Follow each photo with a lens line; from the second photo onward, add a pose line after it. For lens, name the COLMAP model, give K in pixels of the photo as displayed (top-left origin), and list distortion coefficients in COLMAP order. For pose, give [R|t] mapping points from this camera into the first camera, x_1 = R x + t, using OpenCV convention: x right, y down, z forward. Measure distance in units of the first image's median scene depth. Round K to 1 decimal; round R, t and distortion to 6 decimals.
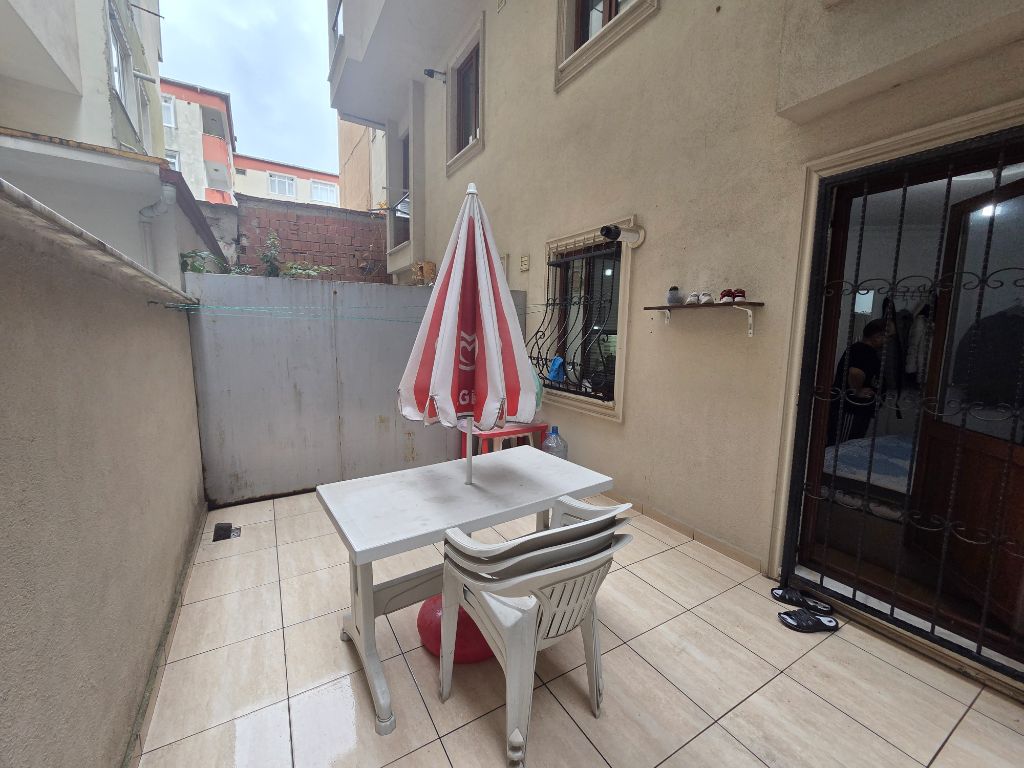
lens RADIAL K [[417.8, 0, 510.4], [0, 417.8, 381.0], [0, 0, 1]] dist [0.000182, -0.000067]
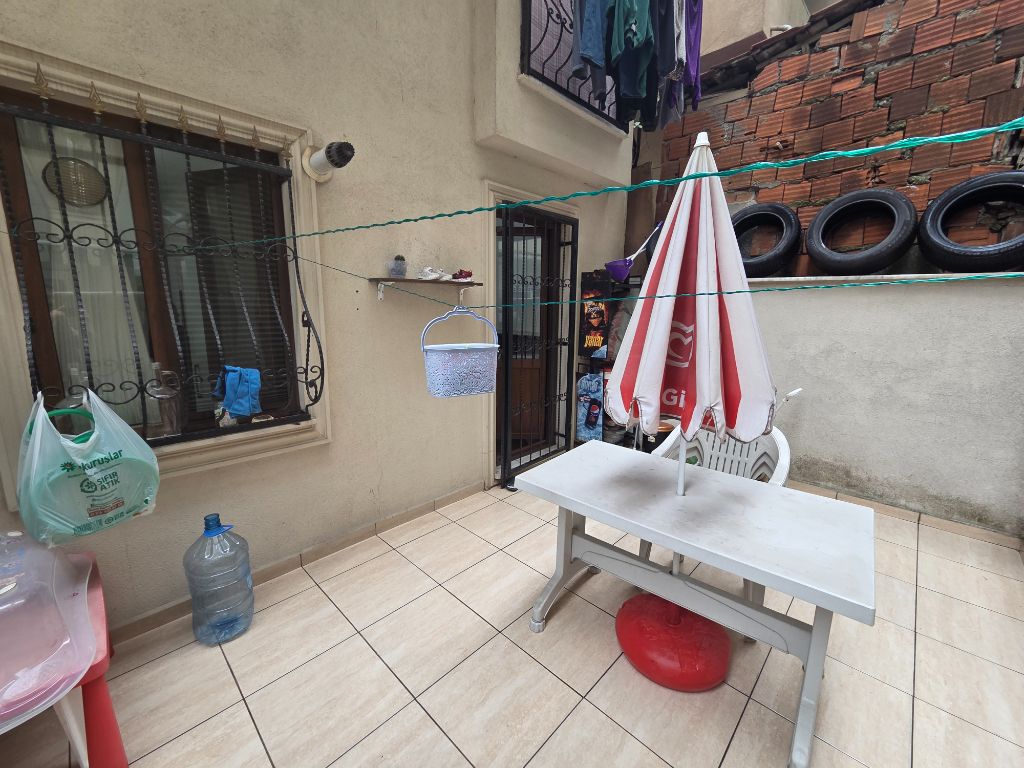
lens RADIAL K [[417.8, 0, 510.4], [0, 417.8, 381.0], [0, 0, 1]] dist [0.000182, -0.000067]
pose [[-0.266582, -0.191287, 0.944639, -0.607372], [0.100792, 0.969200, 0.224704, -0.166709], [-0.958528, 0.155114, -0.239091, 1.175072]]
